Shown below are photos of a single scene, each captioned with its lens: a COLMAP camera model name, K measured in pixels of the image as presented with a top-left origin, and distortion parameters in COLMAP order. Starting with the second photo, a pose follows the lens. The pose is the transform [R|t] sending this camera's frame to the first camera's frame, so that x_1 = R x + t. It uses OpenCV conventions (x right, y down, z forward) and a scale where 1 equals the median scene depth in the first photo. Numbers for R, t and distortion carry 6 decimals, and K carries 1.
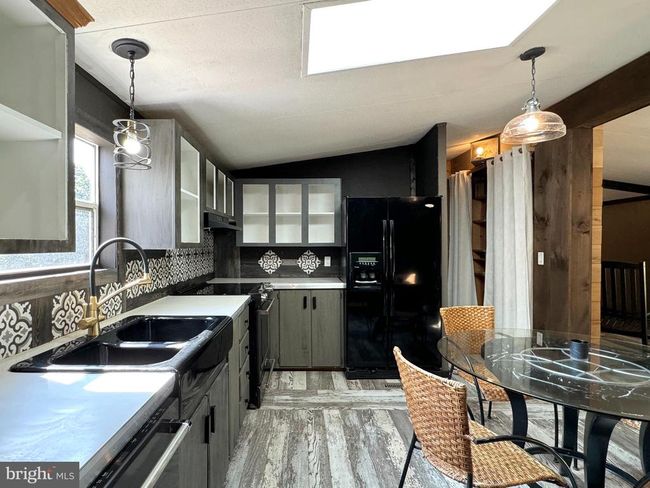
lens RADIAL K [[346.6, 0, 323.4], [0, 346.6, 247.1], [0, 0, 1]] dist [-0.000849, 0.000827]
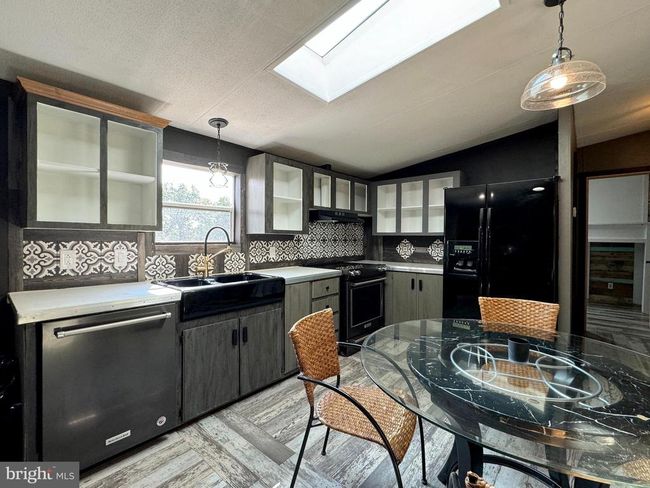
lens RADIAL K [[297.3, 0, 326.0], [0, 297.3, 241.6], [0, 0, 1]] dist [0.001204, -0.000692]
pose [[0.770063, 0.016119, -0.637764, 0.356038], [-0.012337, 0.999870, 0.010375, 0.013209], [0.637848, -0.000121, 0.770162, 0.058899]]
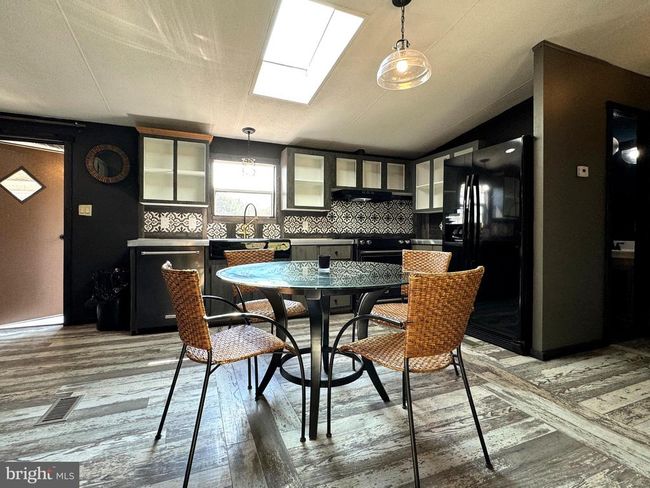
lens RADIAL K [[315.3, 0, 324.7], [0, 315.3, 237.7], [0, 0, 1]] dist [-0.015435, 0.000082]
pose [[0.411230, 0.020204, -0.911307, 0.761511], [-0.010546, 0.999793, 0.017407, 0.079742], [0.911470, 0.002452, 0.411358, 0.223835]]
